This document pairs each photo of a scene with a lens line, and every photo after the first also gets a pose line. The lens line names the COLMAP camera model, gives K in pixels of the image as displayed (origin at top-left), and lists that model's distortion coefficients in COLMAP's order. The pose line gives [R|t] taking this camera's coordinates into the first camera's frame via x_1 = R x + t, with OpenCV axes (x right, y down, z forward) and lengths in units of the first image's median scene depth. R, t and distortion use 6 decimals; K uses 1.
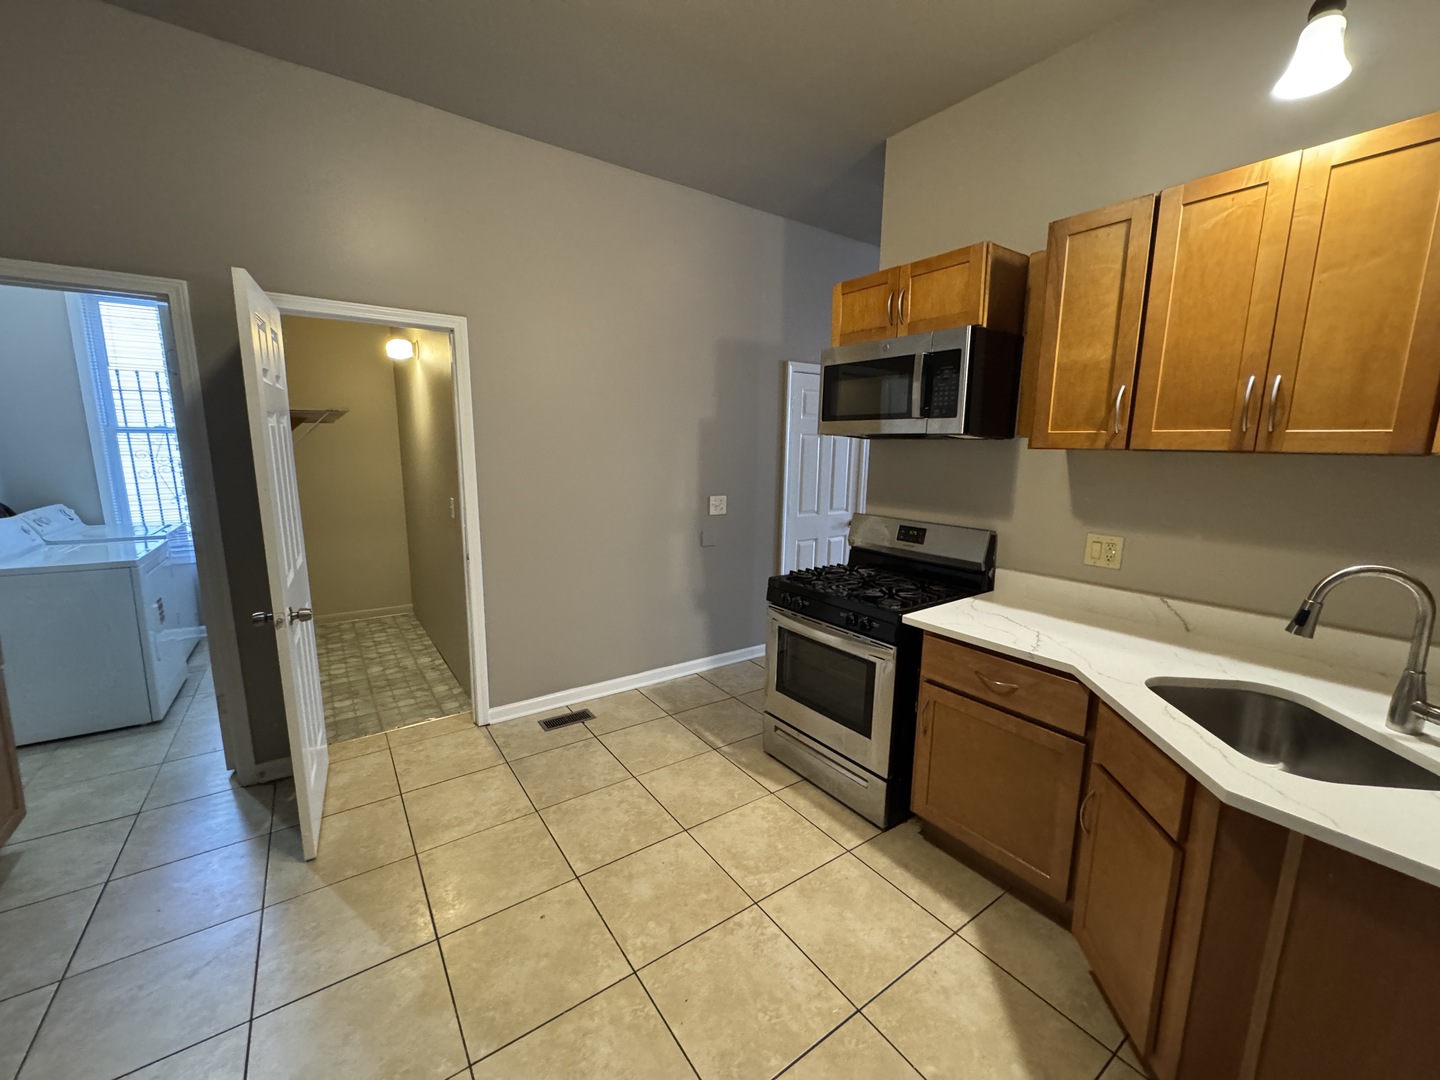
lens RADIAL K [[570.6, 0, 716.0], [0, 570.6, 540.0], [0, 0, 1]] dist [-0.005832, 0.000304]
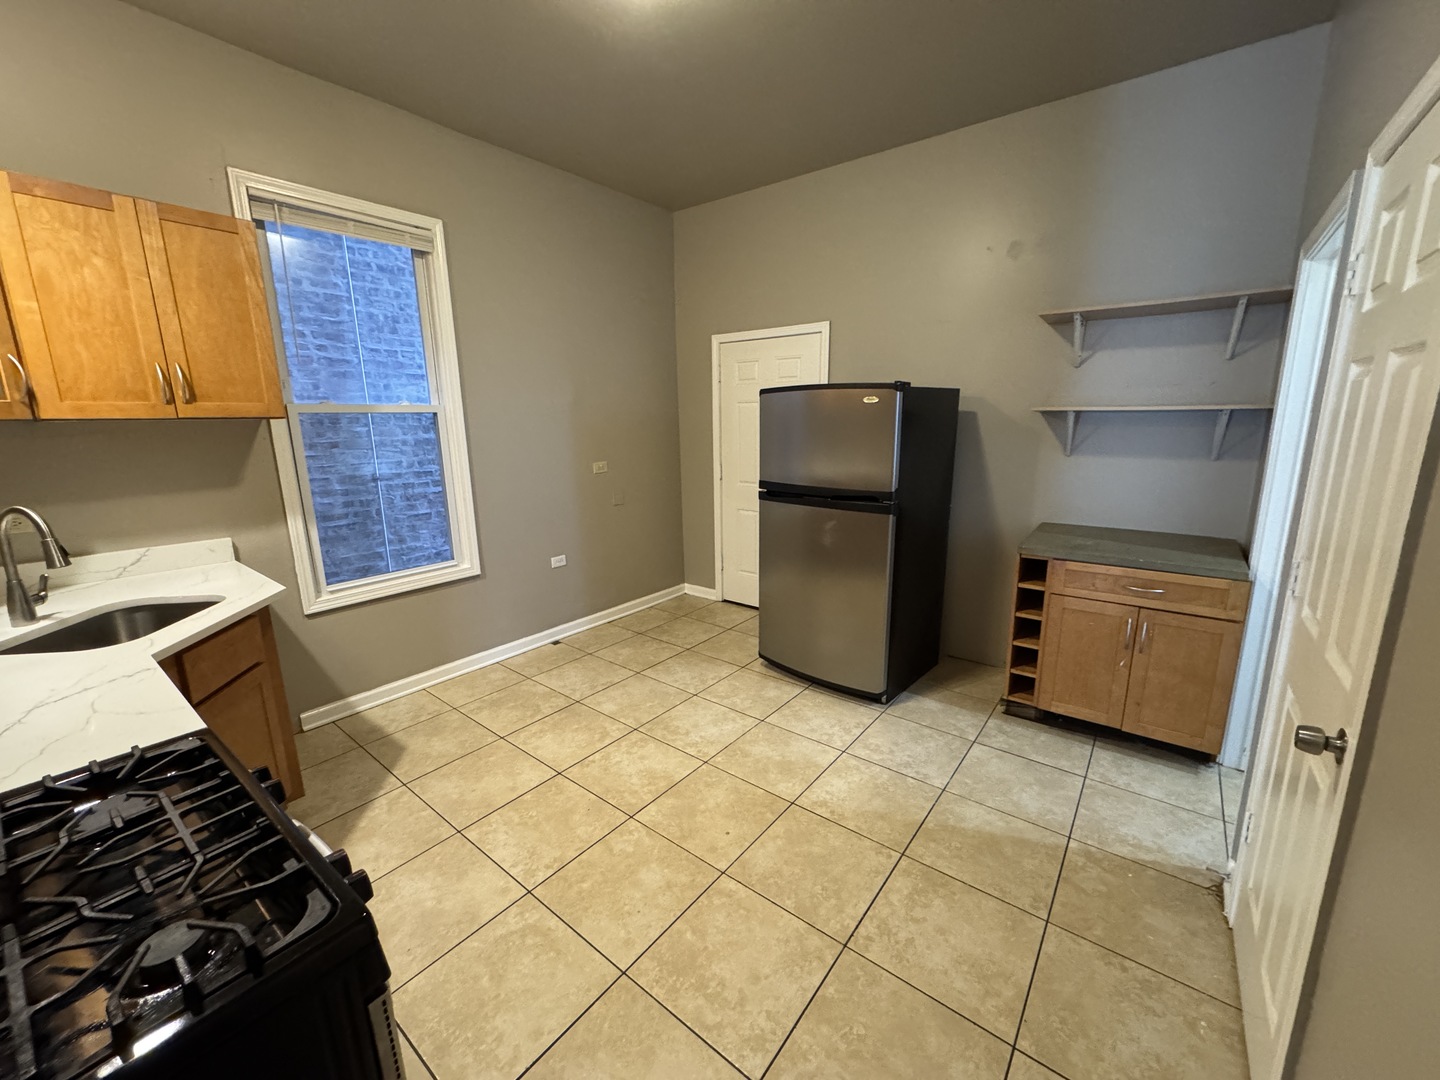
lens RADIAL K [[570.6, 0, 727.1], [0, 570.6, 532.5], [0, 0, 1]] dist [-0.005832, 0.000304]
pose [[-0.951567, 0.060126, -0.301505, 0.003641], [-0.052463, 0.934549, 0.351946, -0.209049], [0.302933, 0.350718, -0.886131, 1.226171]]
